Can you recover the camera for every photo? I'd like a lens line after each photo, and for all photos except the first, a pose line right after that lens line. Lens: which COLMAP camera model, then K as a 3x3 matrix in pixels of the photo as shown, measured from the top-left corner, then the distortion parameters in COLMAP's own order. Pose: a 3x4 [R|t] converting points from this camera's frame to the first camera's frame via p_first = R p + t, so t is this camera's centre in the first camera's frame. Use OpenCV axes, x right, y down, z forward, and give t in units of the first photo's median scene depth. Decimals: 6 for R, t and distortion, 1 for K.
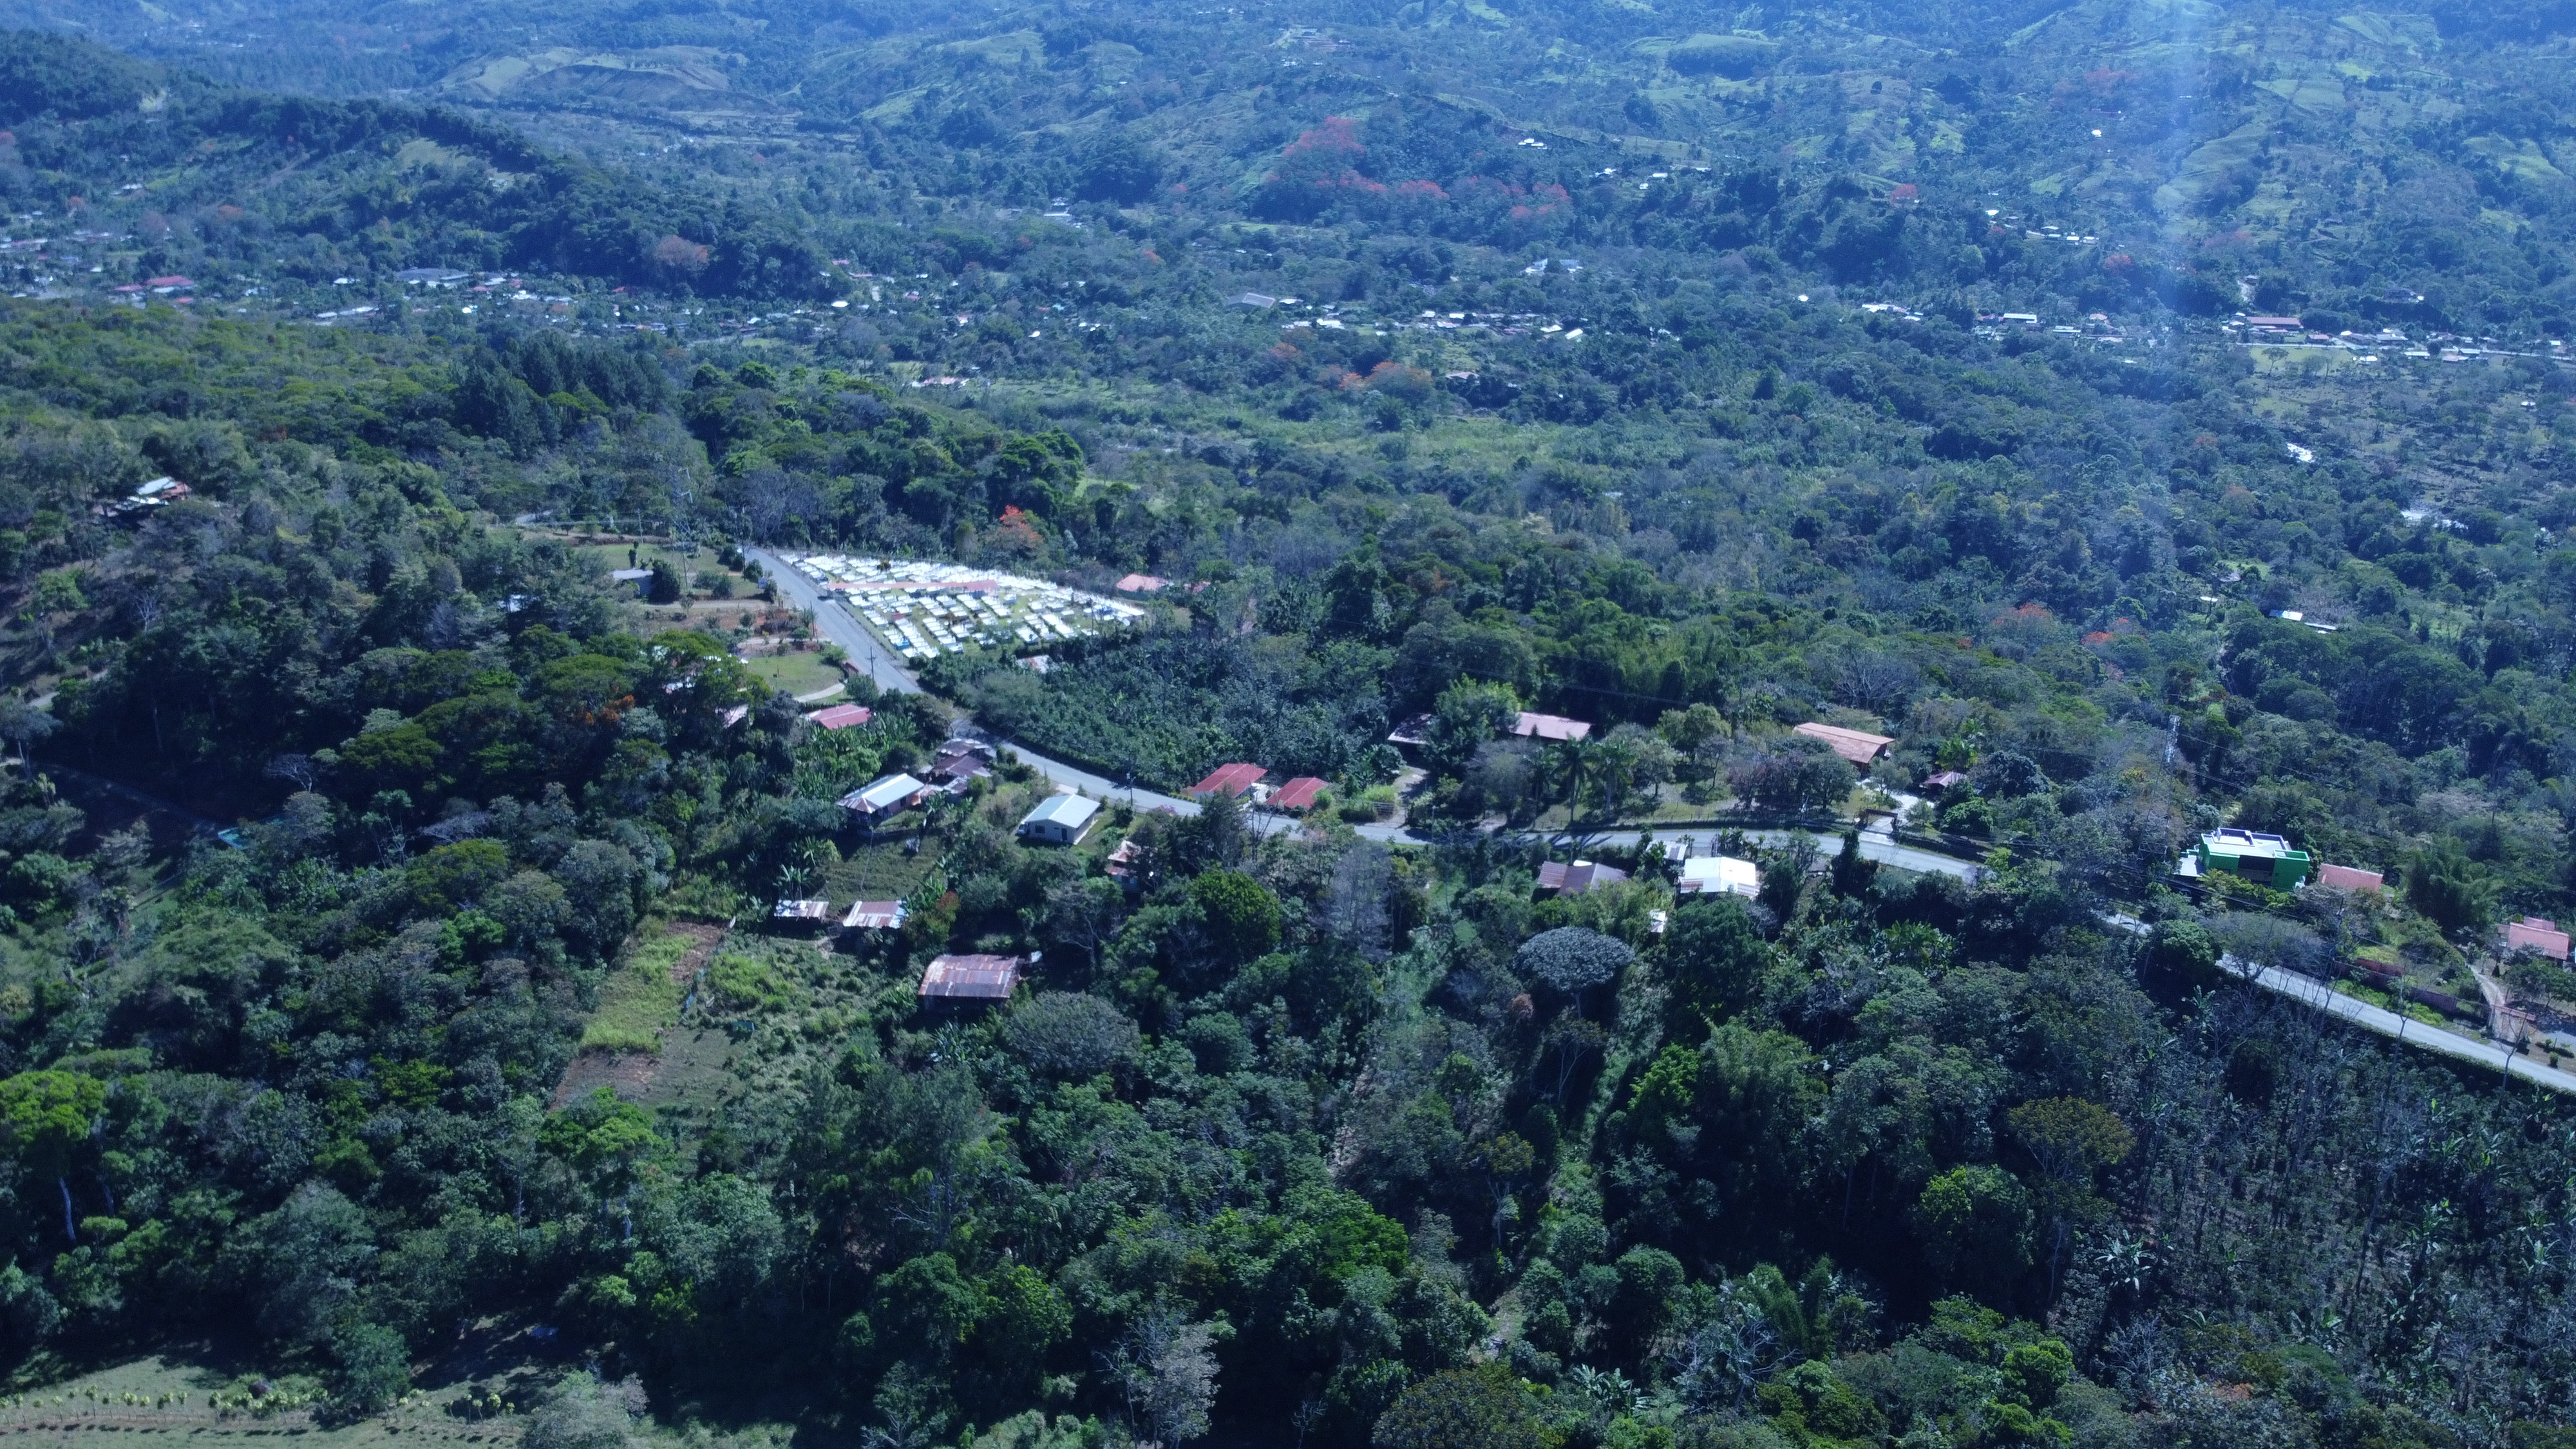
lens RADIAL K [[1955.3, 0, 1278.4], [0, 1955.3, 724.5], [0, 0, 1]] dist [-0.005938, -0.001031]
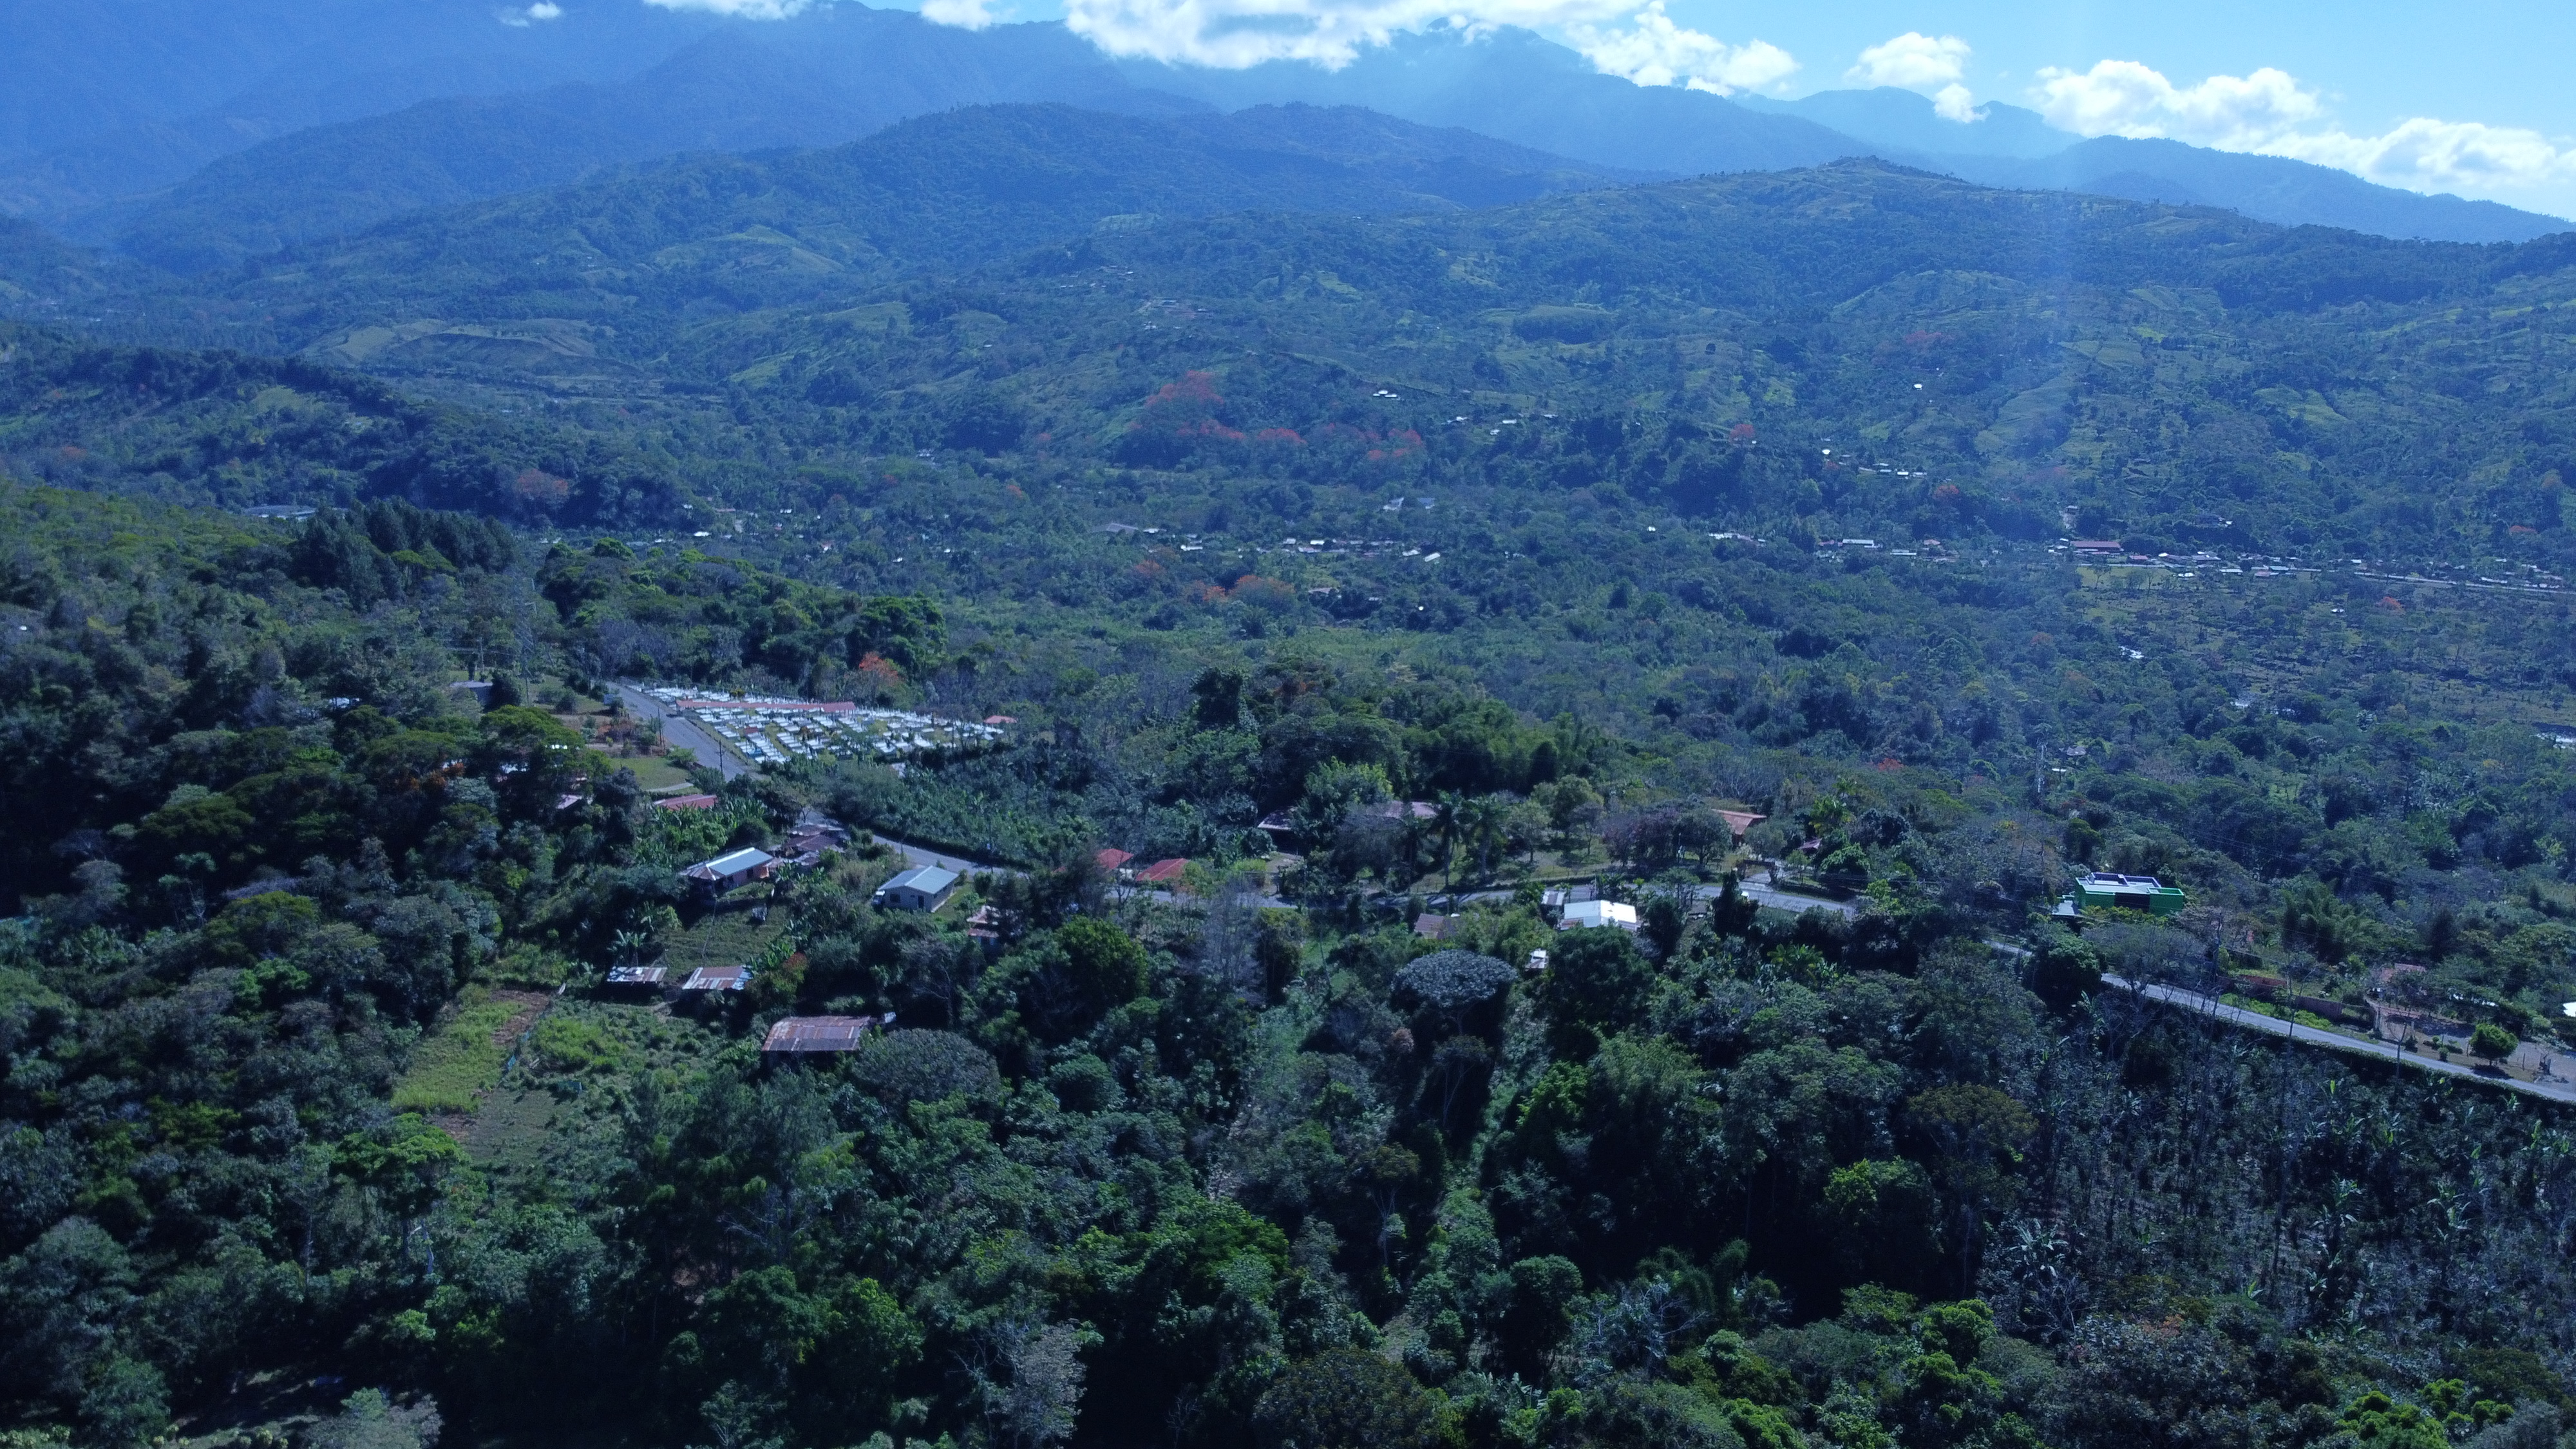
lens RADIAL K [[1955.3, 0, 1278.4], [0, 1955.3, 724.5], [0, 0, 1]] dist [-0.005938, -0.001031]
pose [[0.997595, -0.011452, 0.068356, 0.000528], [0.020875, 0.990105, -0.138769, 0.104248], [-0.066091, 0.139862, 0.987963, 0.031987]]
